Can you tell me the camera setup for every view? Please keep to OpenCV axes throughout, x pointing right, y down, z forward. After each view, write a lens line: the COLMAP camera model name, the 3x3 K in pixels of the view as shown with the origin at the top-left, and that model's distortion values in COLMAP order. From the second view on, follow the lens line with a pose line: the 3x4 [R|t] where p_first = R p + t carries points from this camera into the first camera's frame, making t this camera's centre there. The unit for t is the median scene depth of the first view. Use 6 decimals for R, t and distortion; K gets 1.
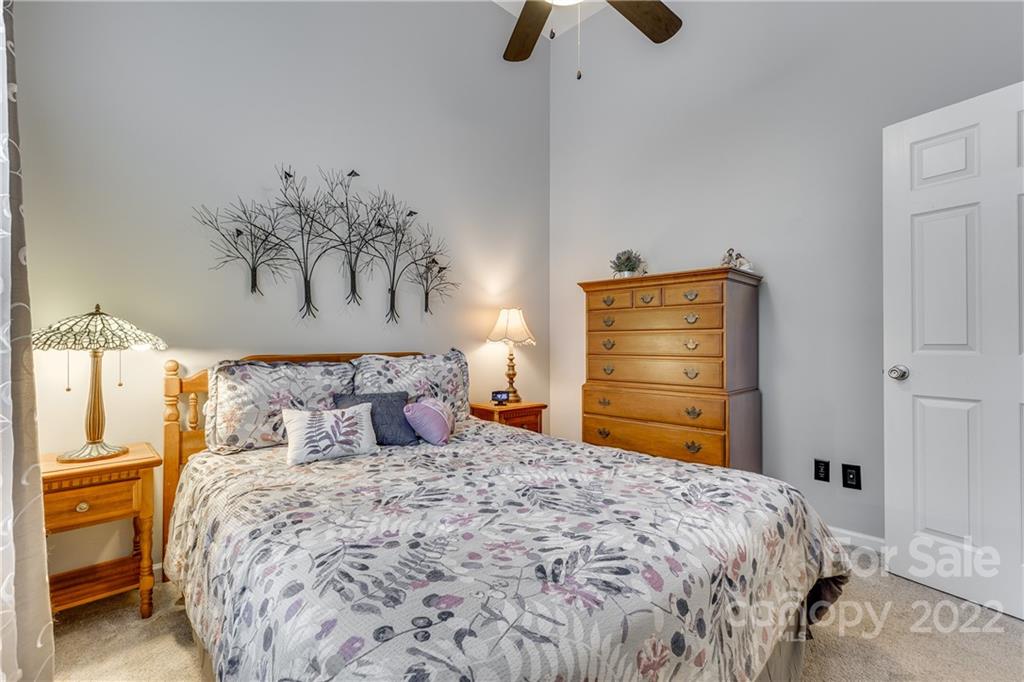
lens RADIAL K [[463.3, 0, 518.2], [0, 463.3, 337.3], [0, 0, 1]] dist [0.001483, -0.000043]
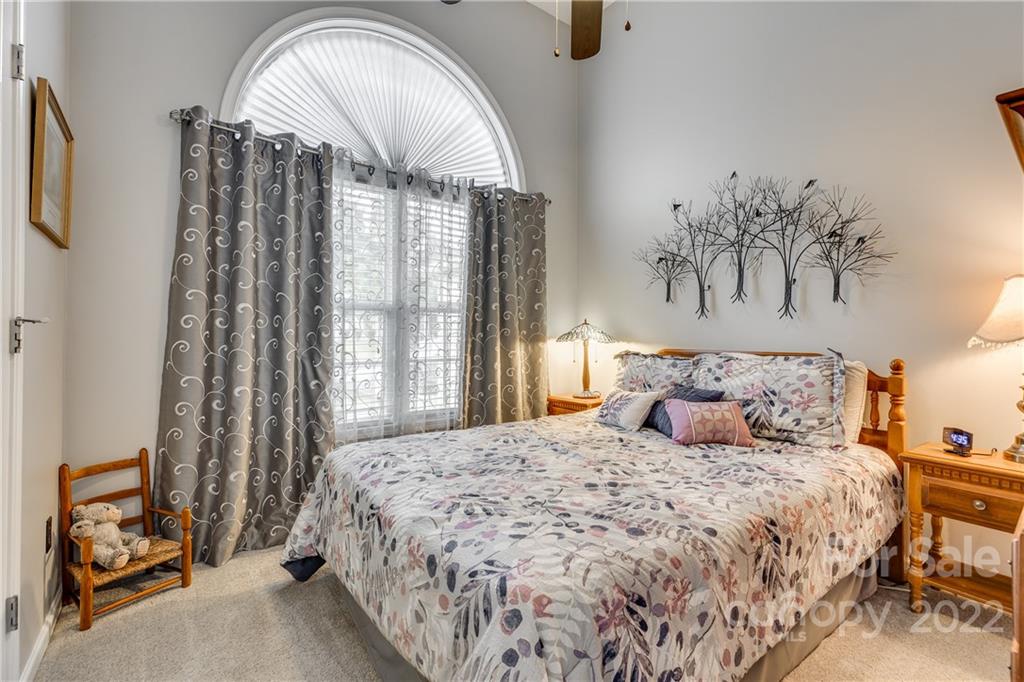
lens RADIAL K [[463.3, 0, 518.2], [0, 463.3, 337.3], [0, 0, 1]] dist [0.001483, -0.000043]
pose [[-0.119103, 0.003307, -0.992876, 0.797229], [0.006507, 0.999976, 0.002550, -0.001218], [0.992861, -0.006157, -0.119122, 0.723417]]
